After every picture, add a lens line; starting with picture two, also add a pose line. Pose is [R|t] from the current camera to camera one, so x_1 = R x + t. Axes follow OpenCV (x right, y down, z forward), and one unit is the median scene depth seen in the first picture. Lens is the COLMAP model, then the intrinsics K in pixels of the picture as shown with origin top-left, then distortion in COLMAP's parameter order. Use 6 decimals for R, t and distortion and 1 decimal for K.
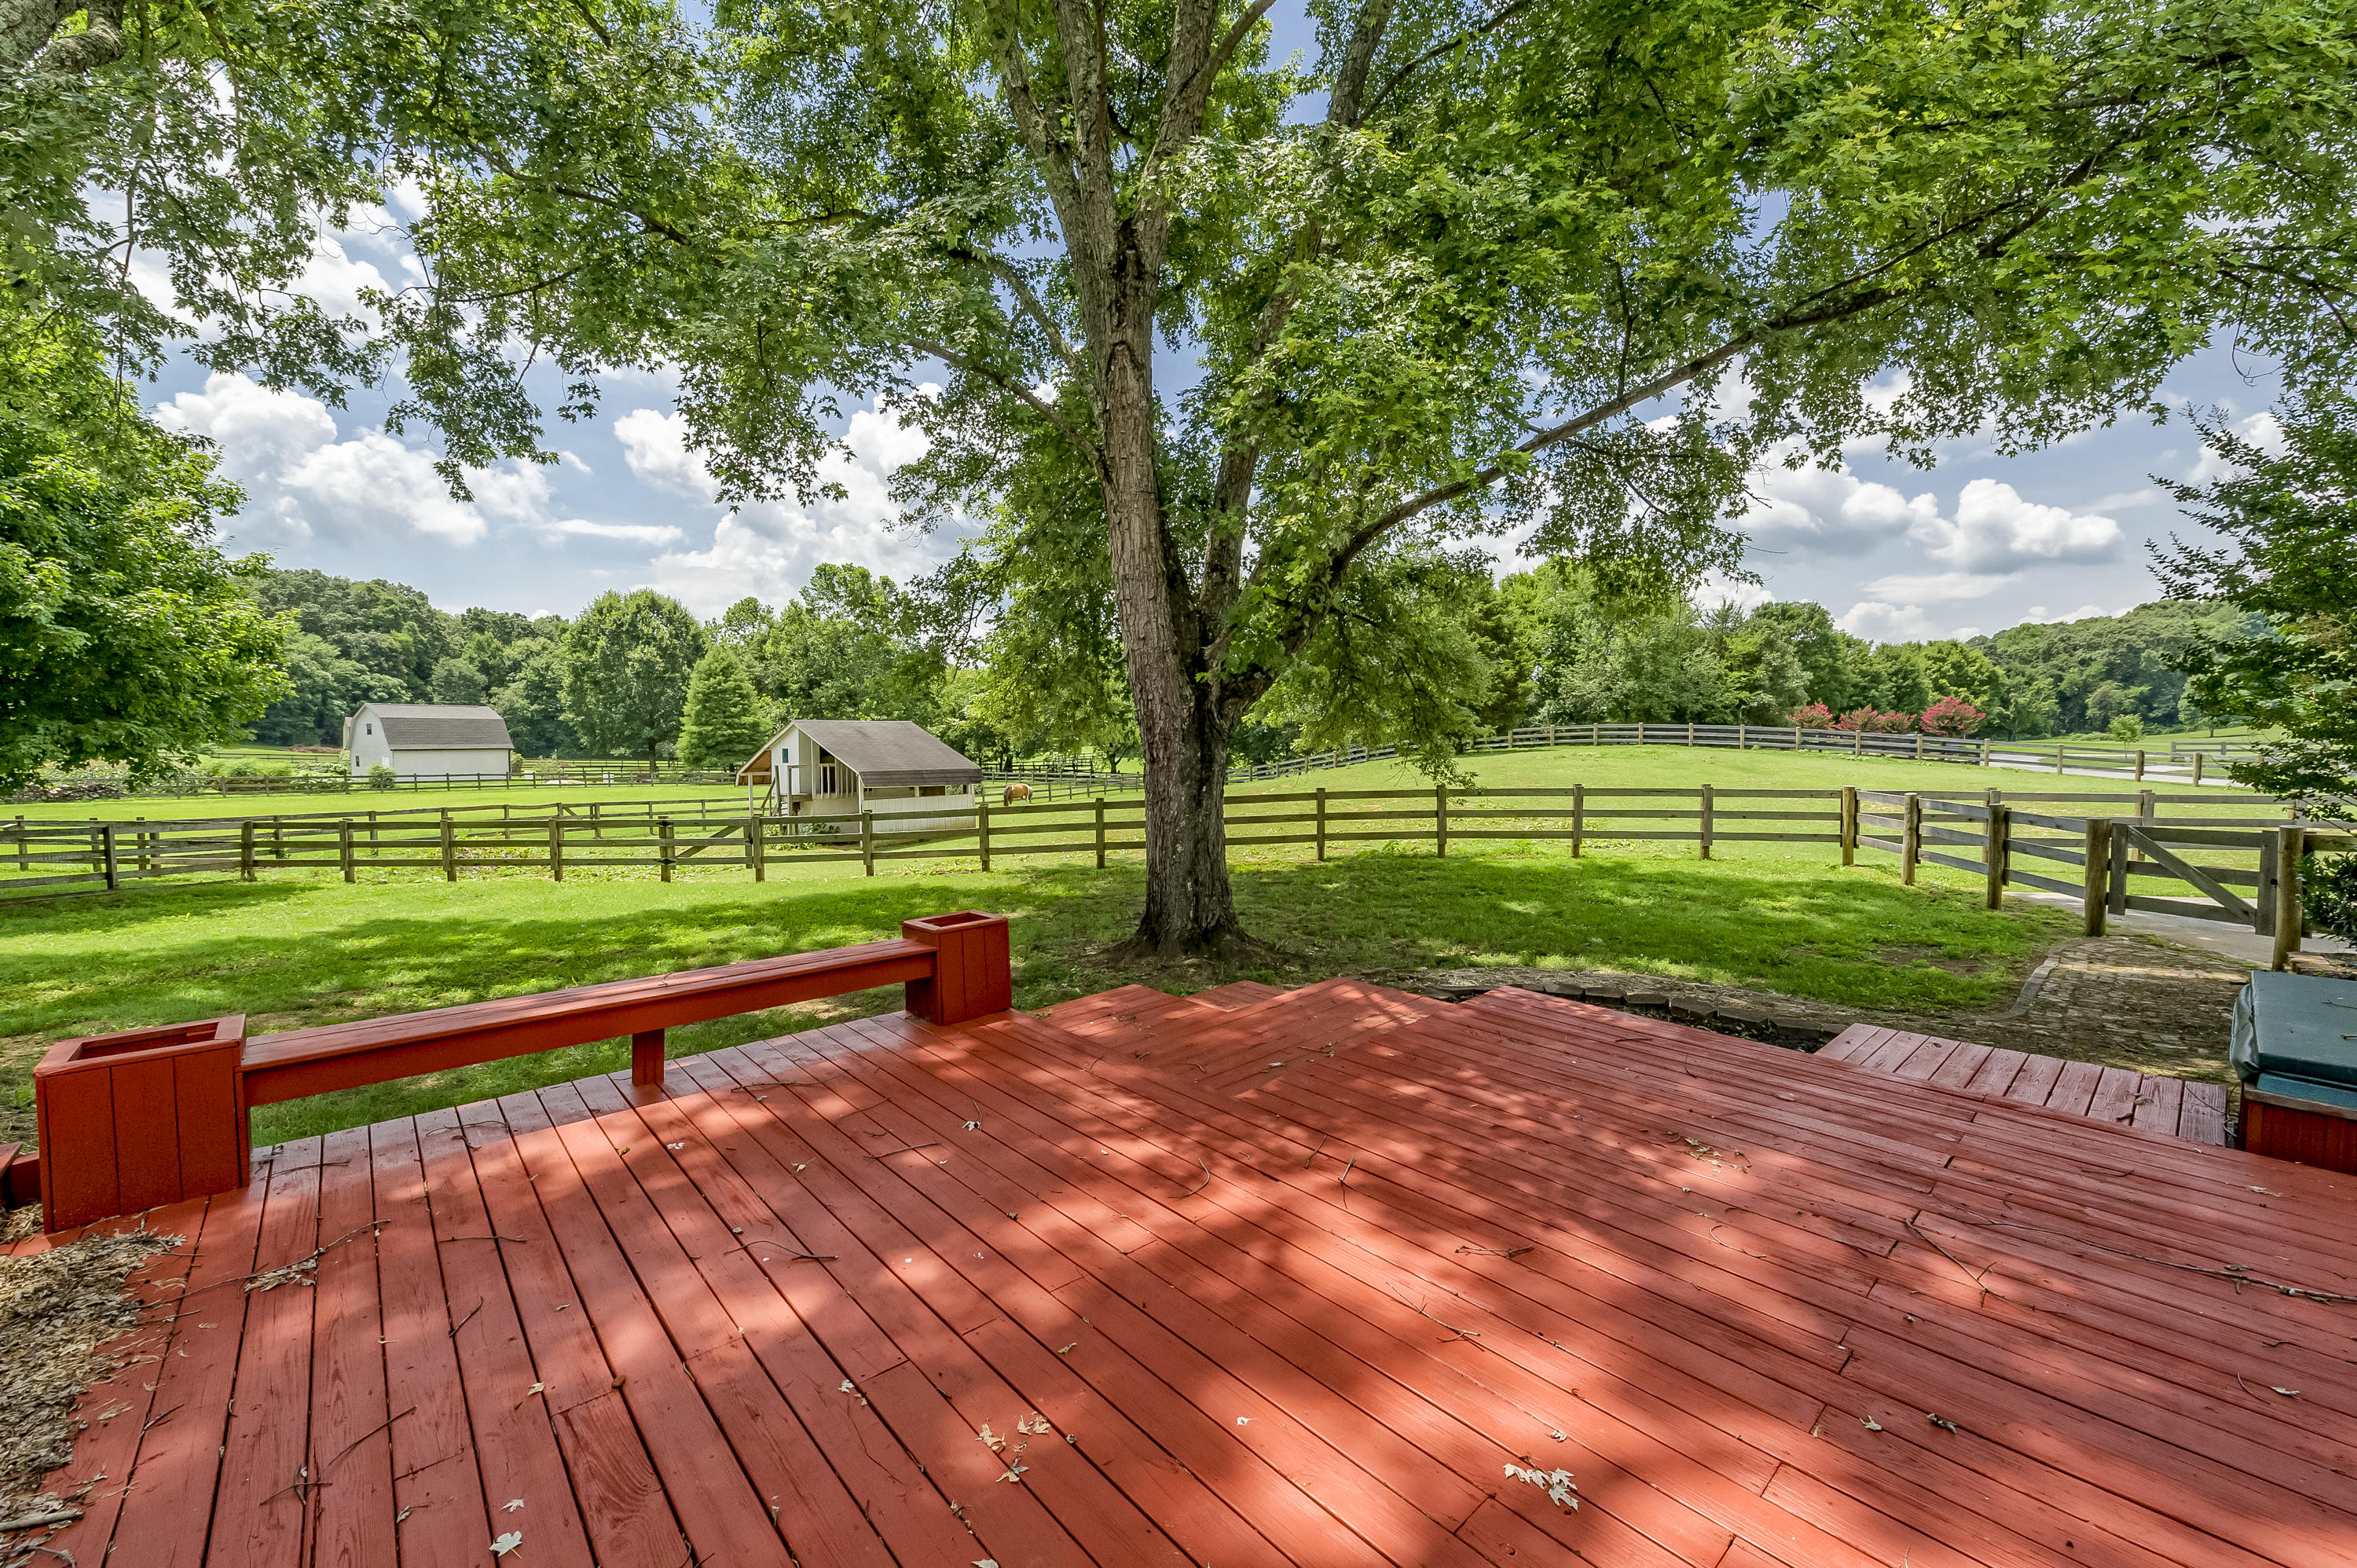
lens RADIAL K [[888.5, 0, 1232.0], [0, 888.5, 788.6], [0, 0, 1]] dist [0.002825, 0.000009]
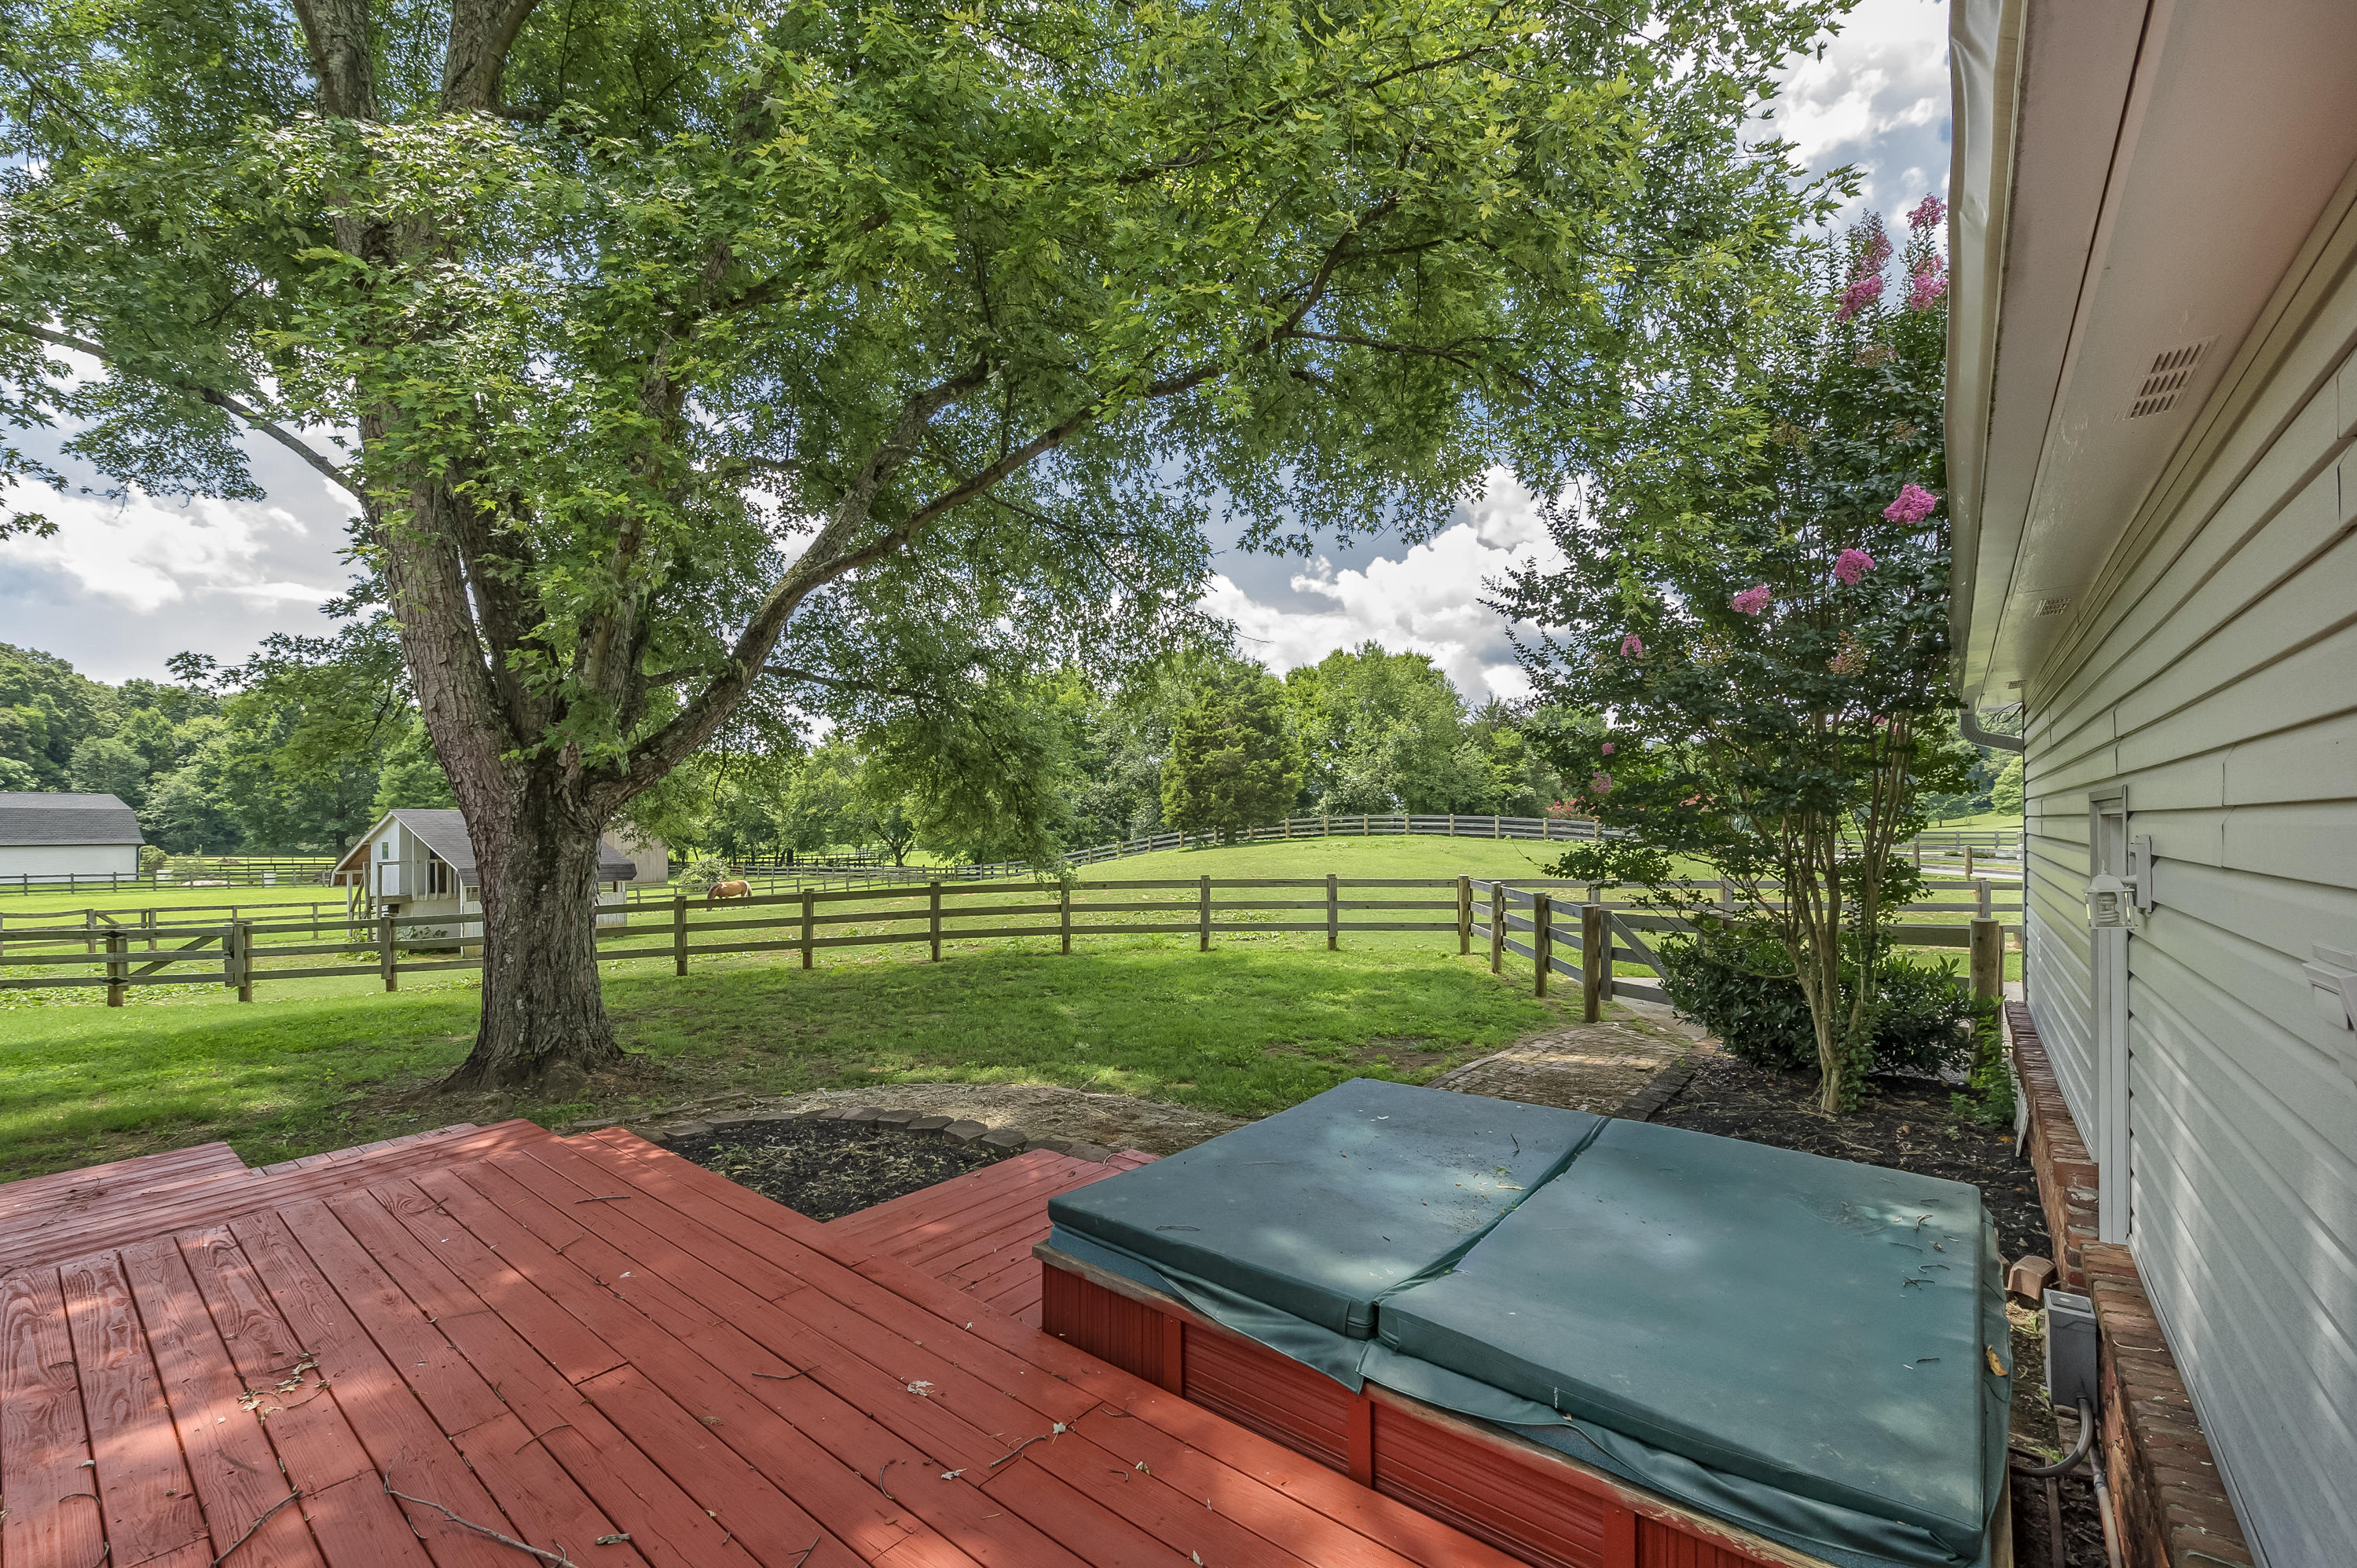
lens RADIAL K [[904.2, 0, 1185.0], [0, 904.2, 837.2], [0, 0, 1]] dist [0.003282, -0.000110]
pose [[0.989594, -0.003744, 0.143836, 0.109539], [0.010659, 0.998822, -0.047332, -0.000227], [-0.143490, 0.048373, 0.988469, 0.011935]]
